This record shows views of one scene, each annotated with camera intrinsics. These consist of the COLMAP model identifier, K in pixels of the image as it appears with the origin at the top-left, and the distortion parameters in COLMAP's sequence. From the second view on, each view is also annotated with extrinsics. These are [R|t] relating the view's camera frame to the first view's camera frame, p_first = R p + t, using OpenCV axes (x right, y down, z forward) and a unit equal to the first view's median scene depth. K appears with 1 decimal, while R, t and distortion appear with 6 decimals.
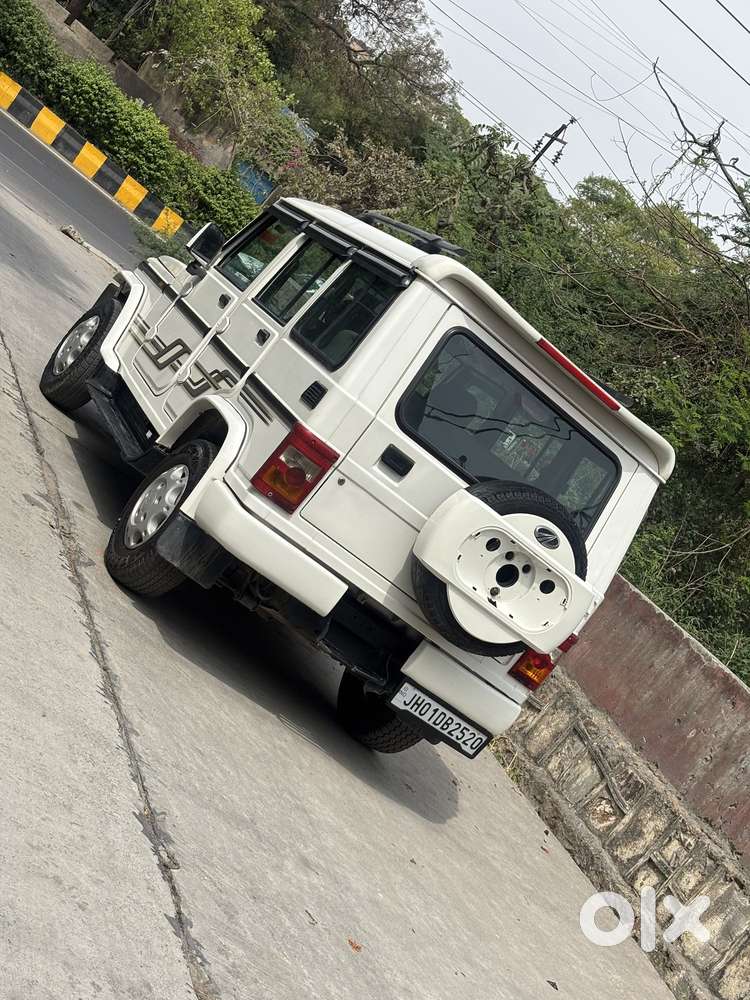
lens RADIAL K [[1489.5, 0, 371.2], [0, 1489.5, 467.2], [0, 0, 1]] dist [0.197769, -0.720824]
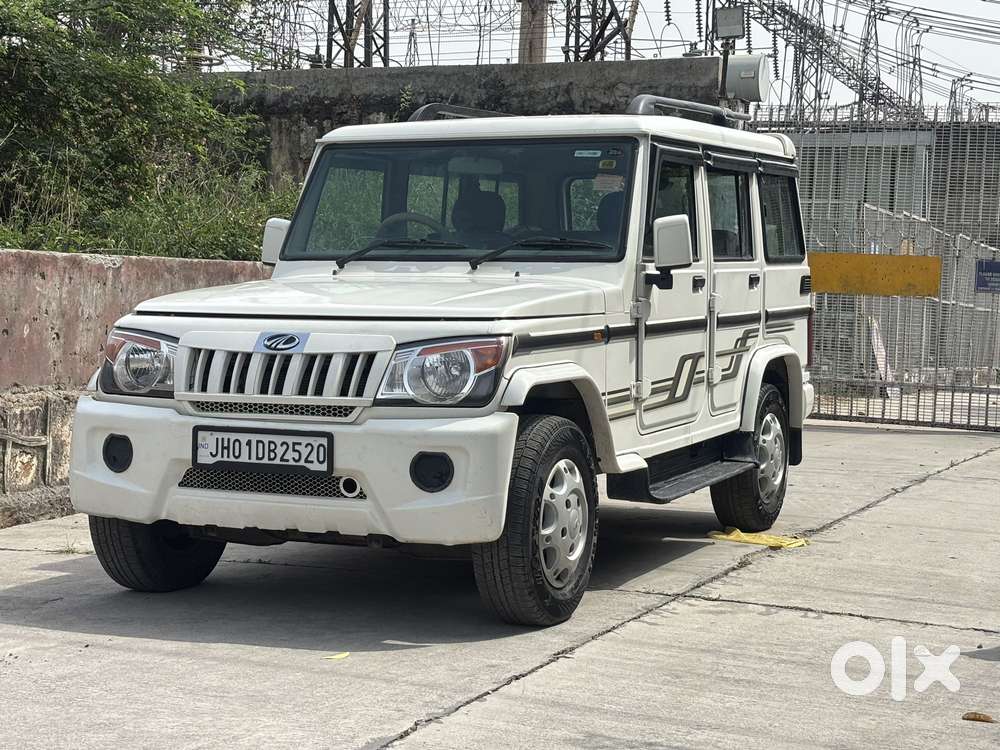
lens RADIAL K [[1811.3, 0, 485.1], [0, 1811.3, 371.0], [0, 0, 1]] dist [0.250770, -1.081827]
pose [[-0.531734, -0.662203, 0.527964, -0.723499], [-0.386983, 0.744491, 0.544038, -0.696229], [-0.753328, 0.084970, -0.652133, 2.099243]]
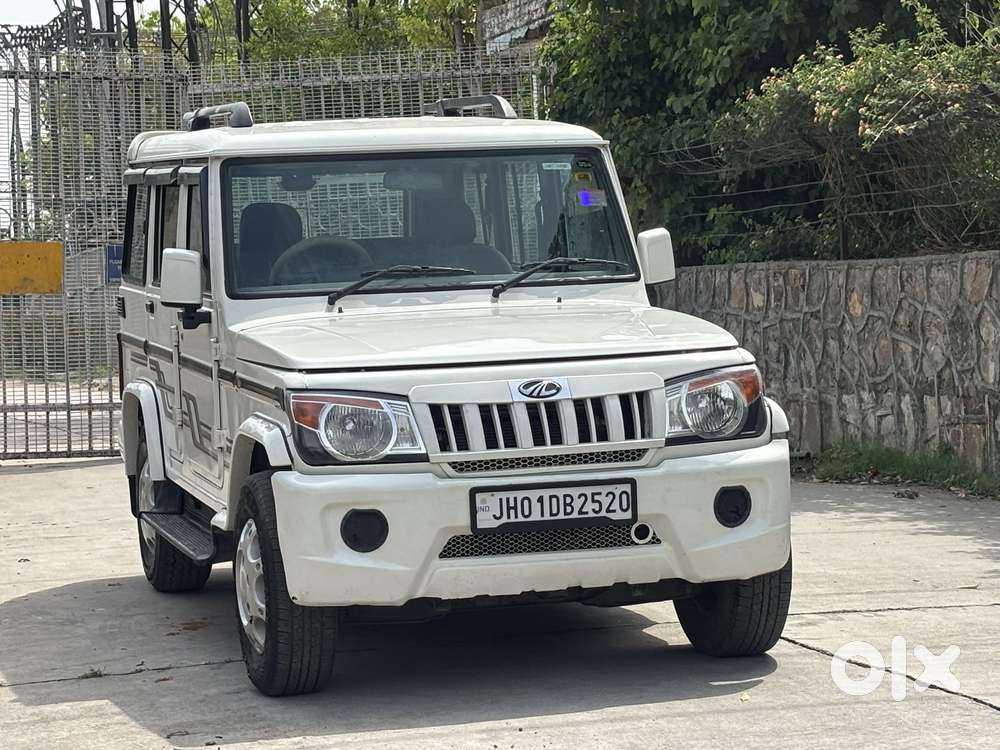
lens RADIAL K [[2683.8, 0, 500.0], [0, 2683.8, 375.0], [0, 0, 1]] dist [0.264802, -1.568297]
pose [[-0.795224, -0.604268, 0.049798, -0.188066], [-0.586153, 0.787185, 0.191739, -0.386294], [-0.155062, 0.123287, -0.980182, 2.857952]]
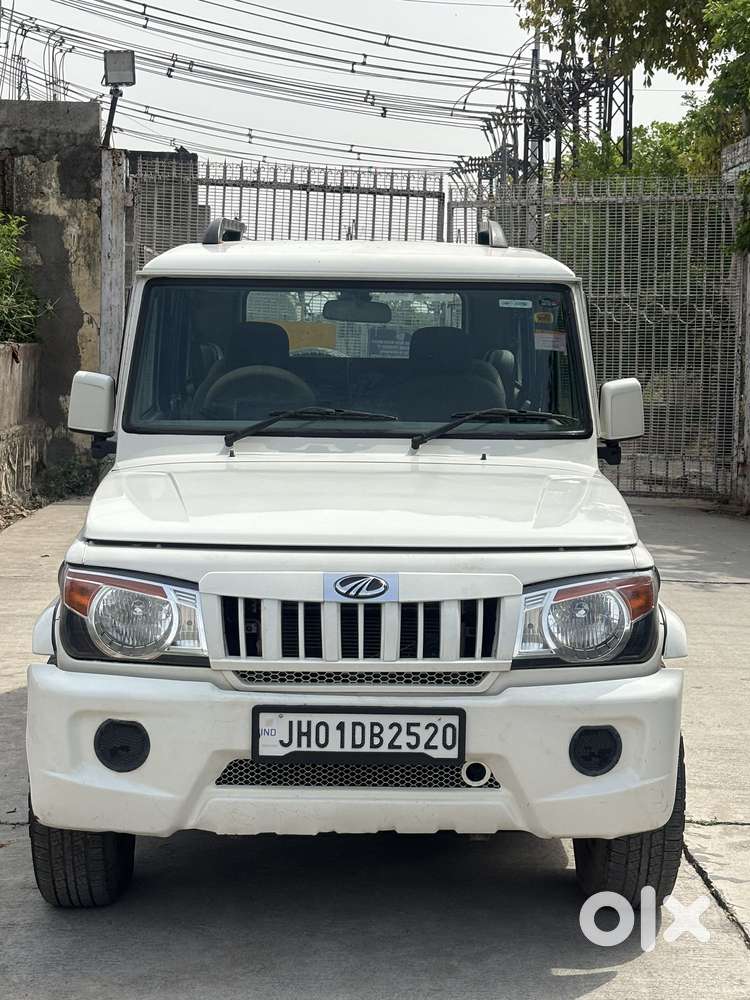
lens RADIAL K [[1760.4, 0, 375.0], [0, 1760.4, 500.0], [0, 0, 1]] dist [0.264769, -1.240586]
pose [[-0.717572, -0.667804, 0.197808, -0.264026], [-0.572088, 0.727127, 0.379476, -0.437759], [-0.397247, 0.159138, -0.903808, 2.186947]]
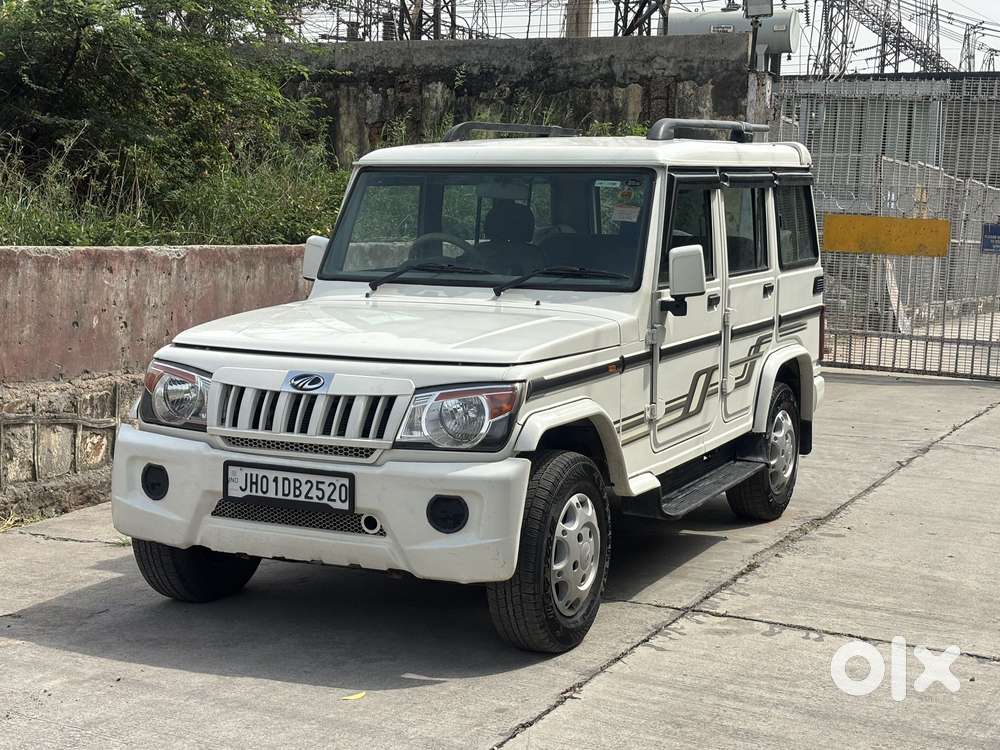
lens RADIAL K [[1590.2, 0, 500.0], [0, 1590.2, 375.0], [0, 0, 1]] dist [0.237945, -0.953386]
pose [[-0.512881, -0.696514, 0.501818, -0.643560], [-0.375295, 0.707656, 0.598645, -0.715727], [-0.772080, 0.118704, -0.624341, 2.020634]]
